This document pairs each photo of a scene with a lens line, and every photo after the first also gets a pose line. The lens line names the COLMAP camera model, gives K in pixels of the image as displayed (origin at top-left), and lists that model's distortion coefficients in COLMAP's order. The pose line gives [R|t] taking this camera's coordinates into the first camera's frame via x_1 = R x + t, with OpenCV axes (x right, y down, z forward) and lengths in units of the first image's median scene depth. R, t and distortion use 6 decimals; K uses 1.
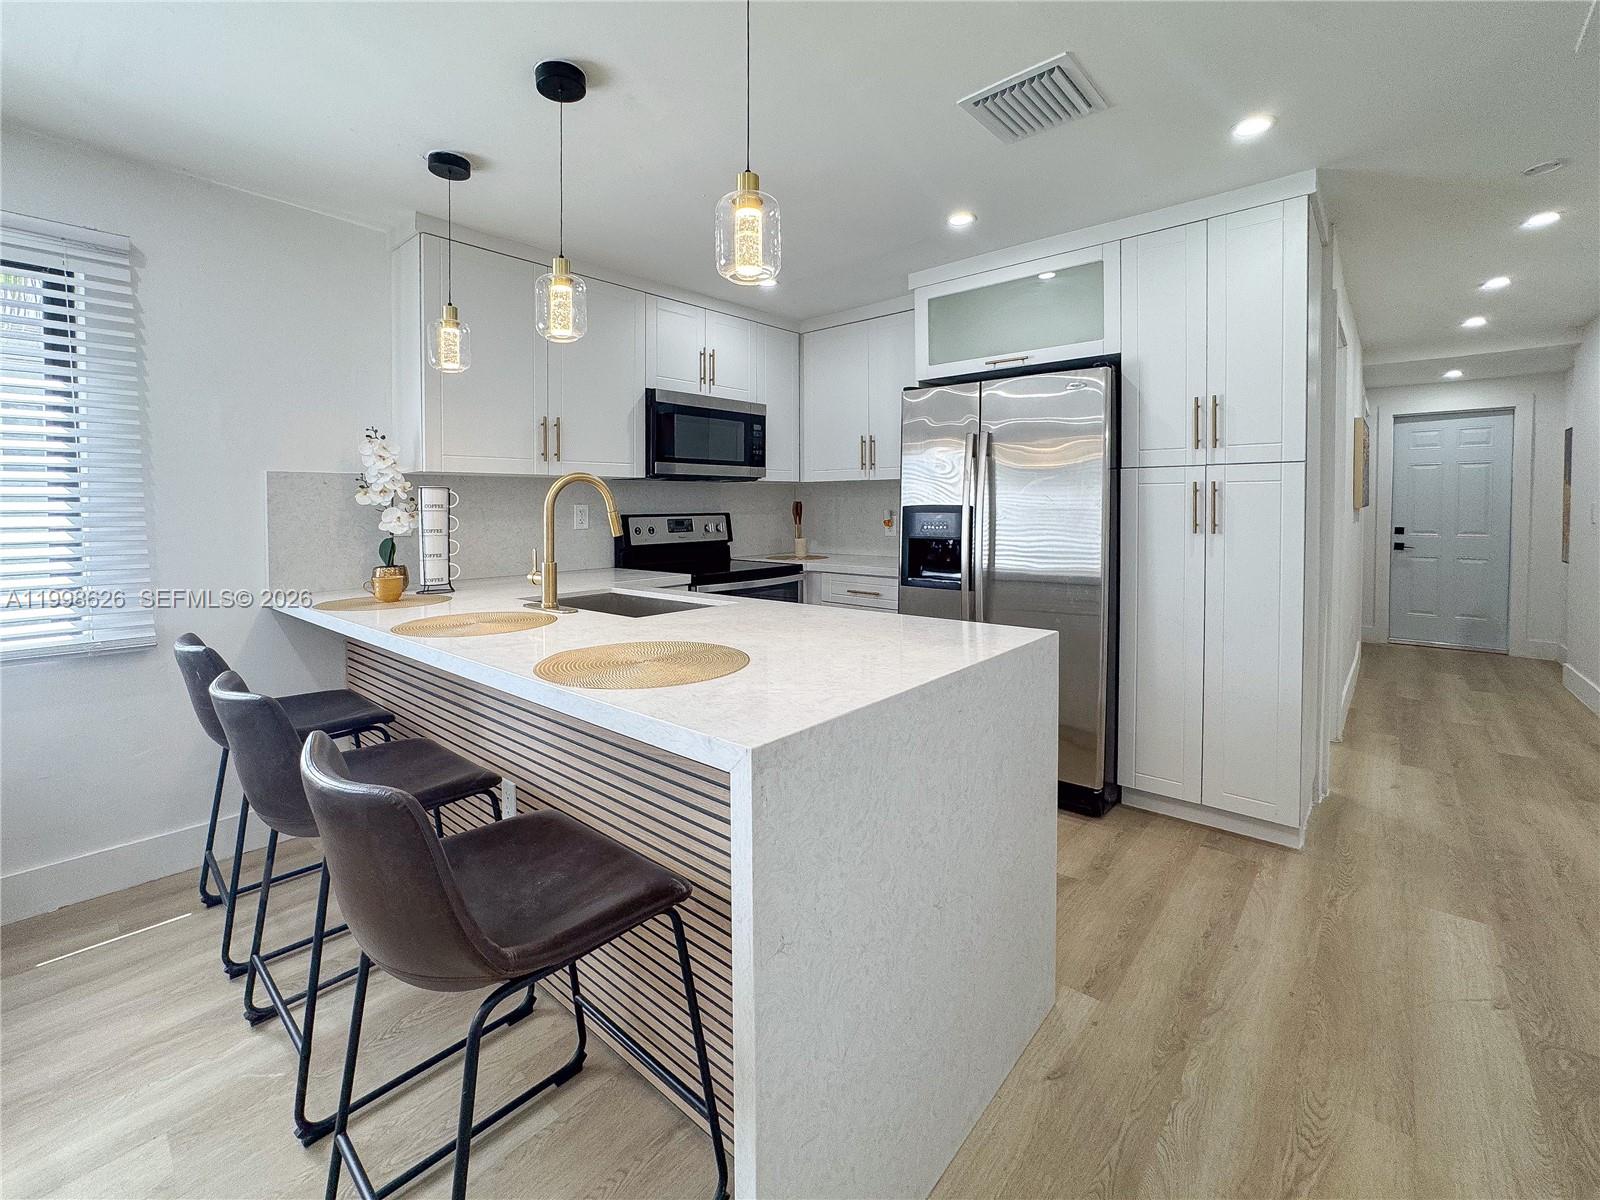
lens RADIAL K [[721.1, 0, 796.0], [0, 721.1, 593.5], [0, 0, 1]] dist [-0.001673, 0.005626]
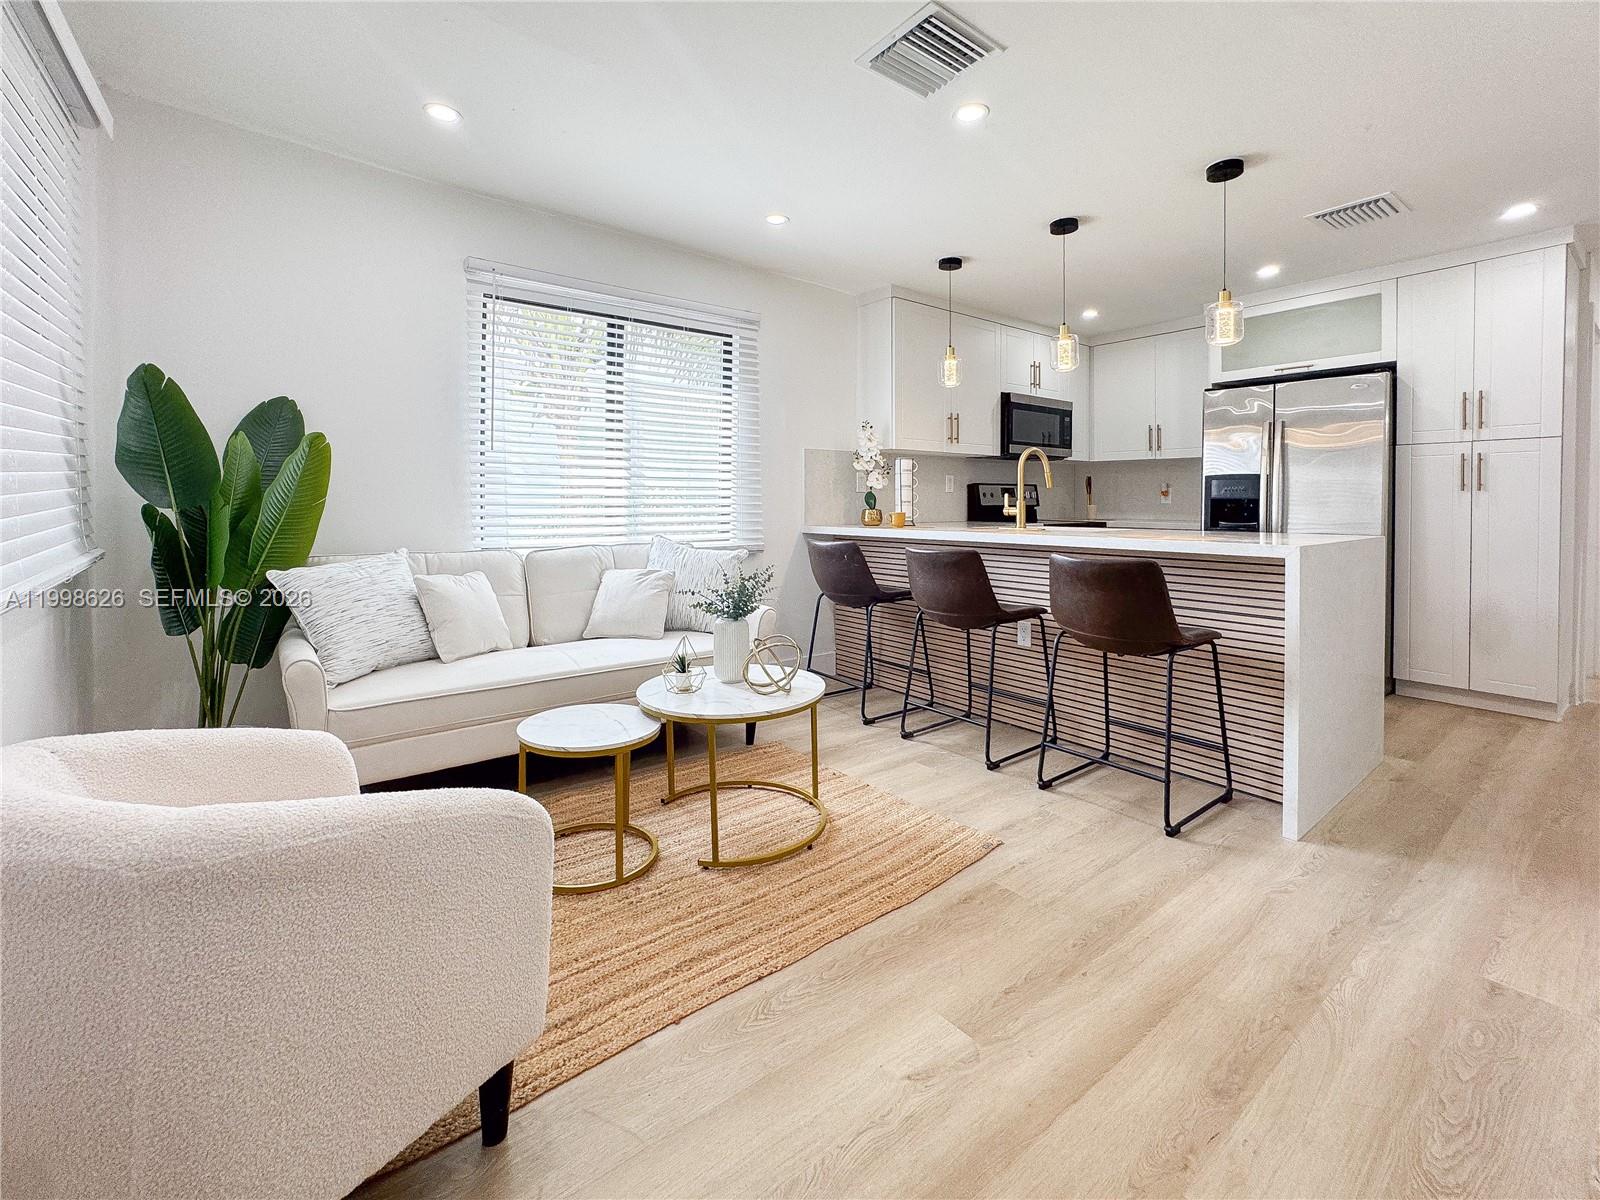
lens RADIAL K [[721.1, 0, 796.6], [0, 721.1, 573.3], [0, 0, 1]] dist [-0.001673, 0.005626]
pose [[0.981497, 0.029271, -0.189229, -0.368746], [-0.033464, 0.999259, -0.019002, 0.122834], [0.188533, 0.024983, 0.981749, -0.506896]]
